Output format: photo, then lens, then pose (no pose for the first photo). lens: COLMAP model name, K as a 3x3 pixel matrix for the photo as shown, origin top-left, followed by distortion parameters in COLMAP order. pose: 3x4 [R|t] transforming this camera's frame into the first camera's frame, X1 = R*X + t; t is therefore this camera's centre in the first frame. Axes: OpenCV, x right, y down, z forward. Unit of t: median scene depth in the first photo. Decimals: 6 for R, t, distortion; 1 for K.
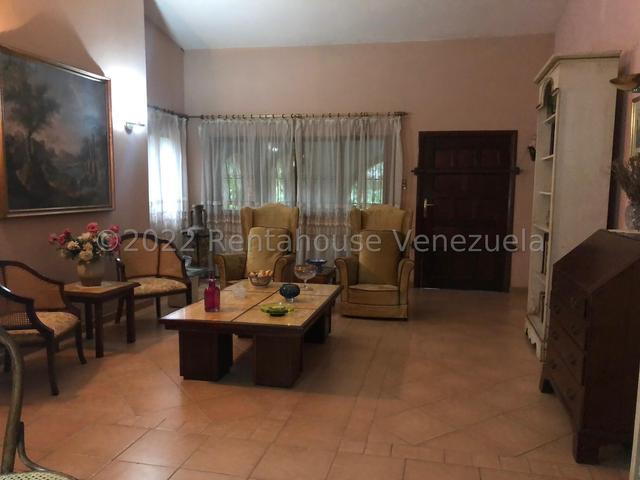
lens RADIAL K [[516.7, 0, 320.5], [0, 516.7, 241.0], [0, 0, 1]] dist [0.007324, 0.004170]
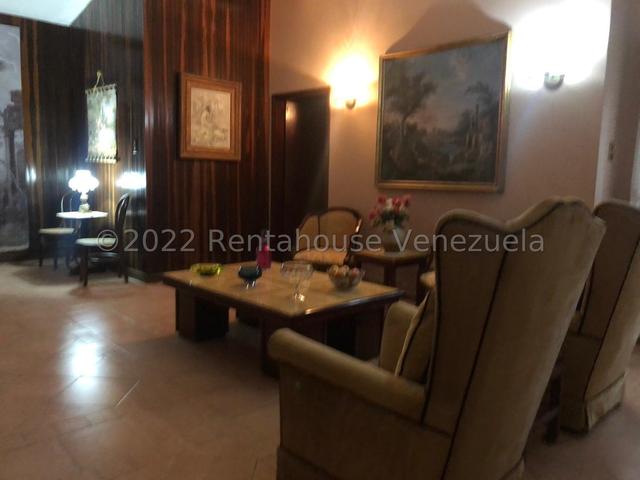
lens RADIAL K [[516.7, 0, 320.2], [0, 516.7, 240.6], [0, 0, 1]] dist [0.007324, 0.004170]
pose [[-0.538891, 0.075185, -0.839014, 0.544169], [-0.123090, 0.978290, 0.166726, -0.100137], [0.833334, 0.193121, -0.517937, 1.427302]]
